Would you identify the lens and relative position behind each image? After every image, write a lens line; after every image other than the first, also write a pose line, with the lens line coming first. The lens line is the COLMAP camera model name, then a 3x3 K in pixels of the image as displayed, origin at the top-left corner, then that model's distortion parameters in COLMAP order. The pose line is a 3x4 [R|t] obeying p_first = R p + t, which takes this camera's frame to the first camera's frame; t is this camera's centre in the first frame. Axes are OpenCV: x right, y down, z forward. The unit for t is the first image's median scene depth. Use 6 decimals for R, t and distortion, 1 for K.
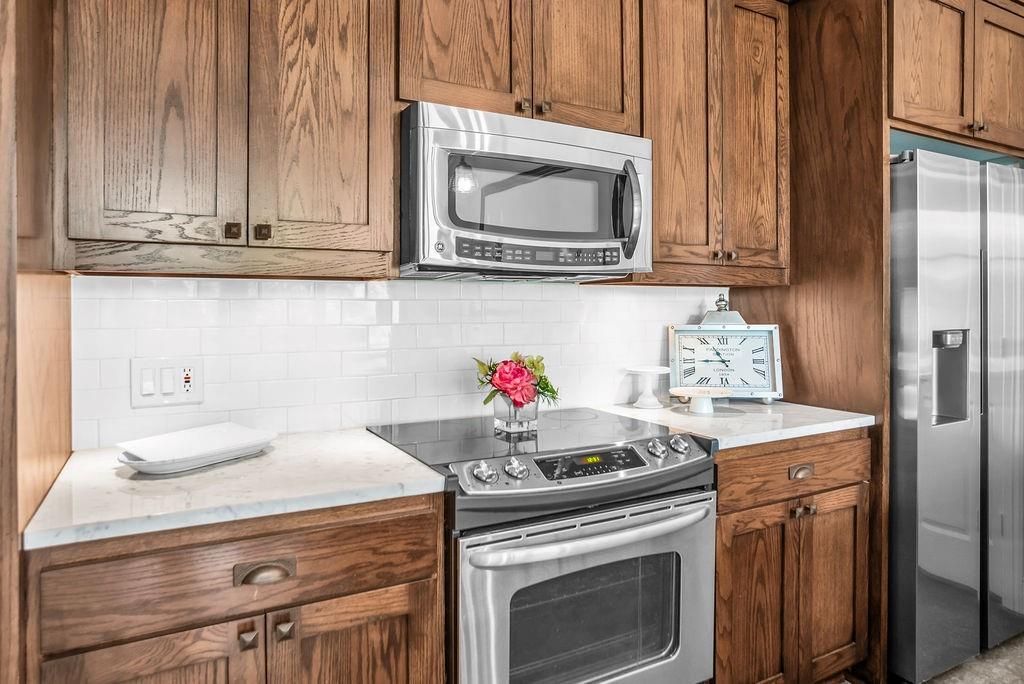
lens RADIAL K [[657.2, 0, 511.5], [0, 657.2, 304.3], [0, 0, 1]] dist [-0.004495, -0.001338]
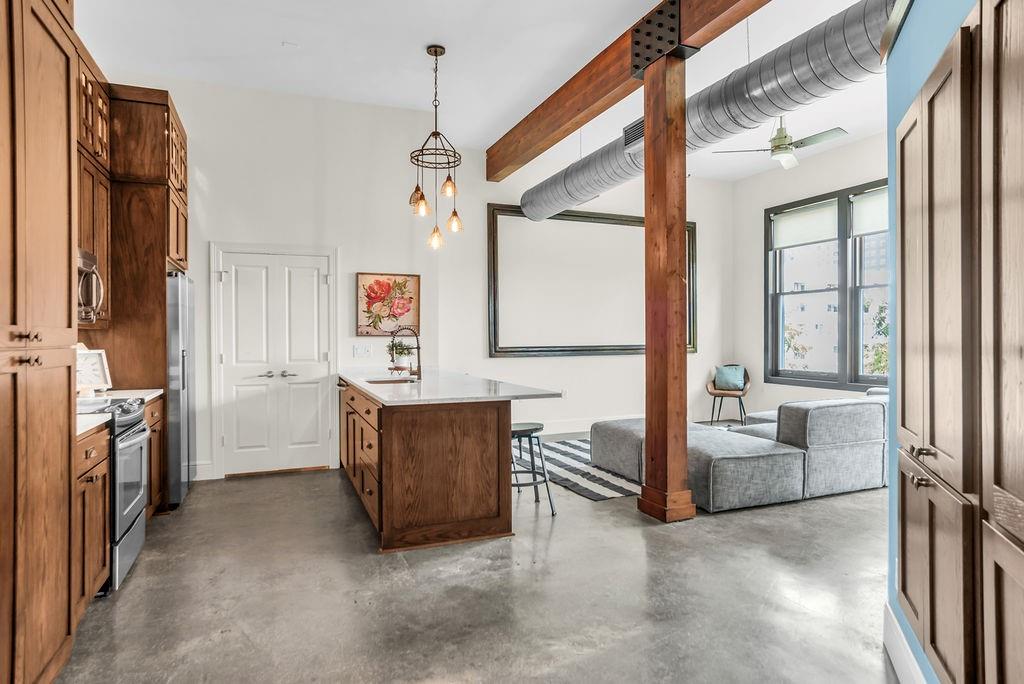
lens RADIAL K [[589.0, 0, 512.0], [0, 589.0, 342.0], [0, 0, 1]] dist [-0.022052, 0.000271]
pose [[0.135318, -0.007215, 0.990776, -1.387709], [0.002675, 0.999973, 0.006916, 0.000240], [-0.990799, 0.001714, 0.135334, -0.489426]]
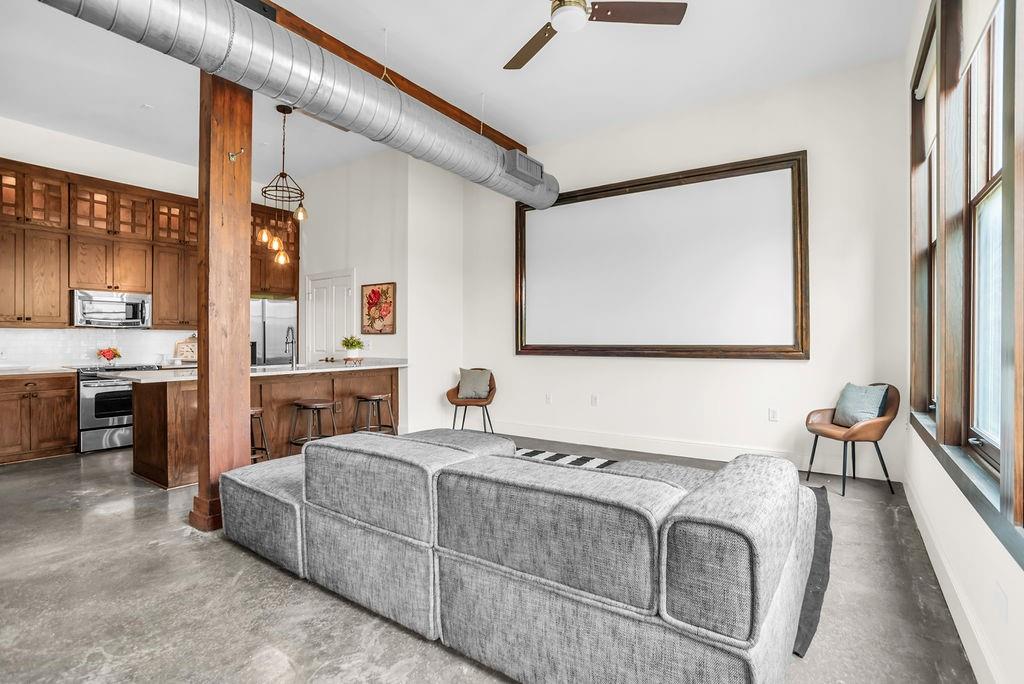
lens RADIAL K [[483.9, 0, 472.8], [0, 483.9, 338.3], [0, 0, 1]] dist [-0.003036, 0.014770]
pose [[0.919963, -0.000350, 0.392004, 0.870429], [-0.000347, 0.999998, 0.001706, 0.013548], [-0.392004, -0.001706, 0.919962, -2.556069]]
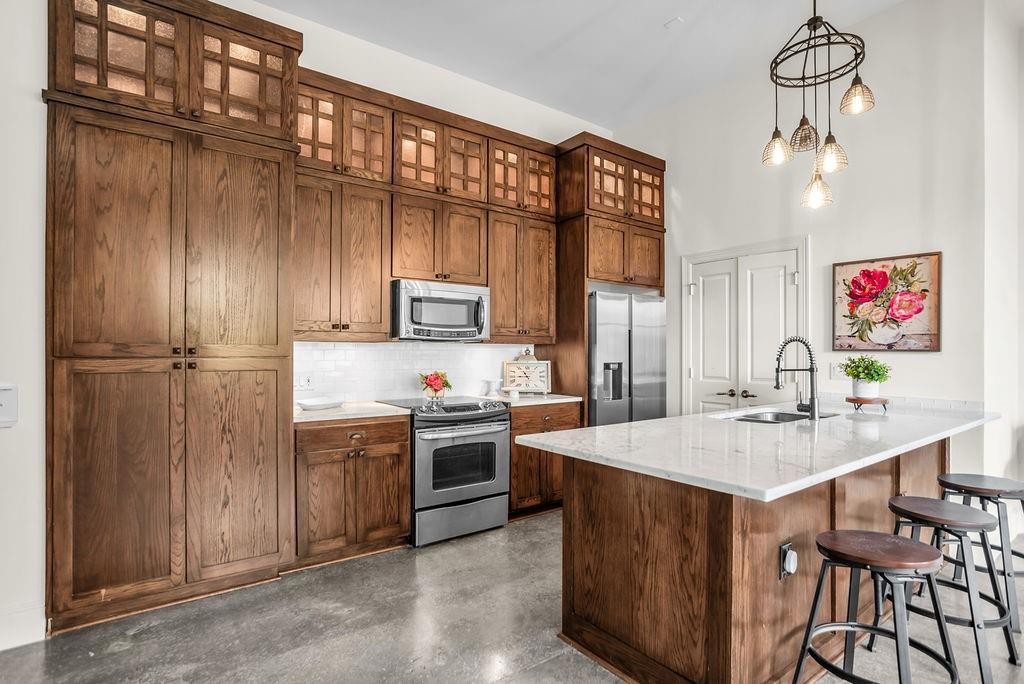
lens RADIAL K [[516.5, 0, 512.1], [0, 516.5, 351.8], [0, 0, 1]] dist [-0.034457, 0.000056]
pose [[0.990249, 0.003311, 0.139272, 0.020762], [-0.003950, 0.999983, 0.004307, -0.010899], [-0.139255, -0.004815, 0.990245, -1.003286]]
